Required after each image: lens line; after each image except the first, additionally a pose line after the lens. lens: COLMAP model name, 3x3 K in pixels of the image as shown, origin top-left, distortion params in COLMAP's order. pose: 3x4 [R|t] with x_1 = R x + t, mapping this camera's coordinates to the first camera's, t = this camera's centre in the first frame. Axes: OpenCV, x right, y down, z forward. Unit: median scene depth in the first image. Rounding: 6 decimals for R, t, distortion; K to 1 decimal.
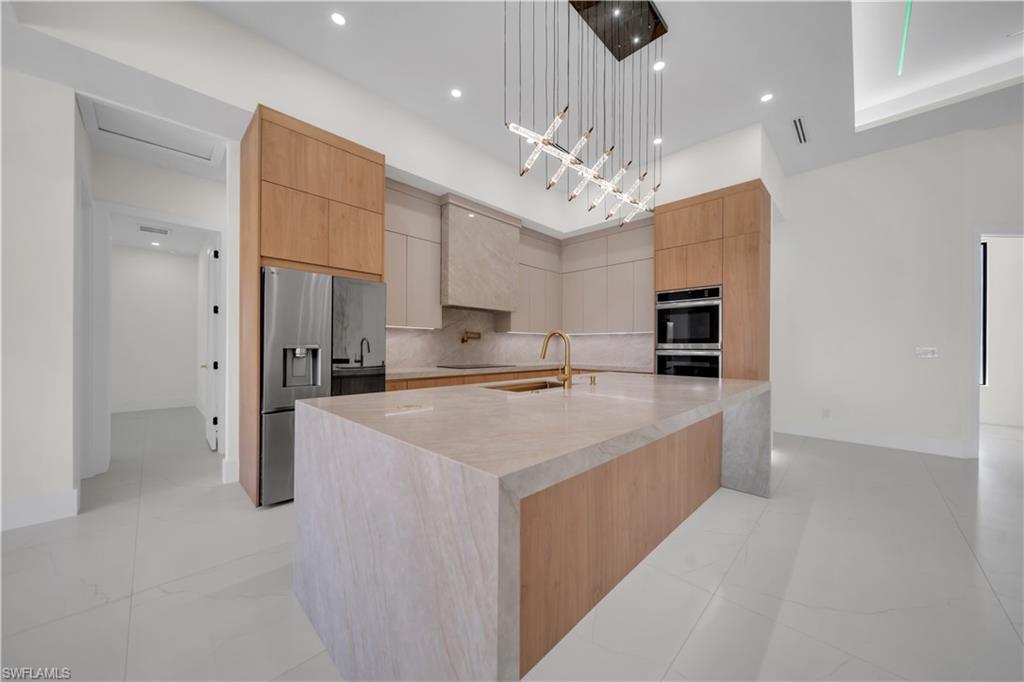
lens RADIAL K [[354.1, 0, 514.9], [0, 354.1, 346.8], [0, 0, 1]] dist [-0.000531, -0.000101]
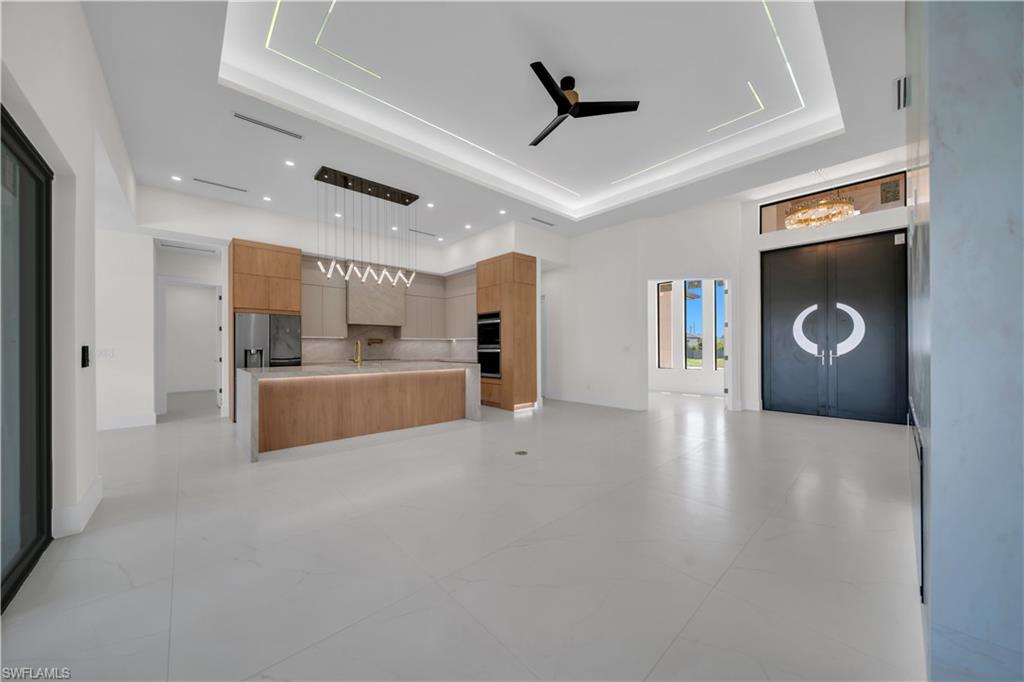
lens RADIAL K [[354.1, 0, 514.9], [0, 354.1, 346.8], [0, 0, 1]] dist [-0.000531, -0.000101]
pose [[0.998934, -0.010063, -0.045053, 0.721285], [0.009979, 0.999948, -0.002093, 0.004778], [0.045072, 0.001641, 0.998982, -0.717485]]
